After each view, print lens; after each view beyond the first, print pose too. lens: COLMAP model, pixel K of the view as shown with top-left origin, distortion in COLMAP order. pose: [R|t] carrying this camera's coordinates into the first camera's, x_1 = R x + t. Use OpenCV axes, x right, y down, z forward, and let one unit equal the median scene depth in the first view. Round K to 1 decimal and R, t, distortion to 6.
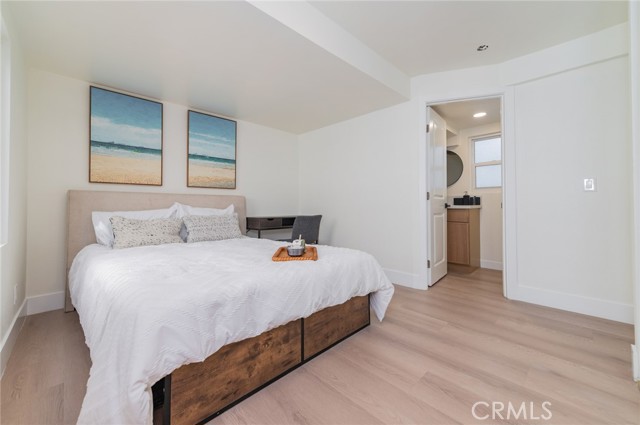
lens RADIAL K [[249.2, 0, 319.3], [0, 249.2, 201.9], [0, 0, 1]] dist [-0.000211, -0.000122]
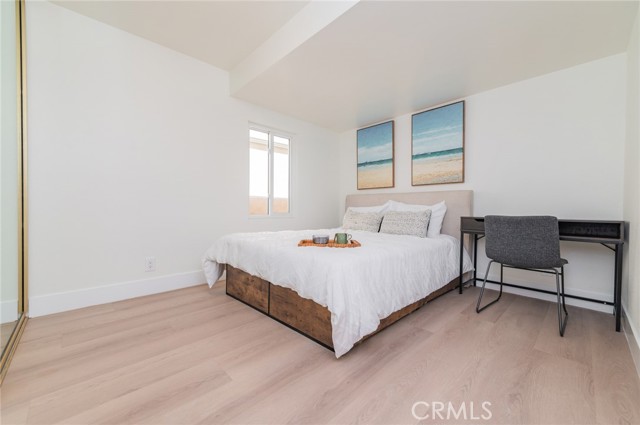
lens RADIAL K [[256.3, 0, 320.0], [0, 256.3, 212.5], [0, 0, 1]] dist [0.009945, -0.000322]
pose [[-0.005566, 0.012285, -0.999909, 0.722910], [0.009336, 0.999882, 0.012232, 0.046509], [0.999941, -0.009267, -0.005681, 0.717790]]
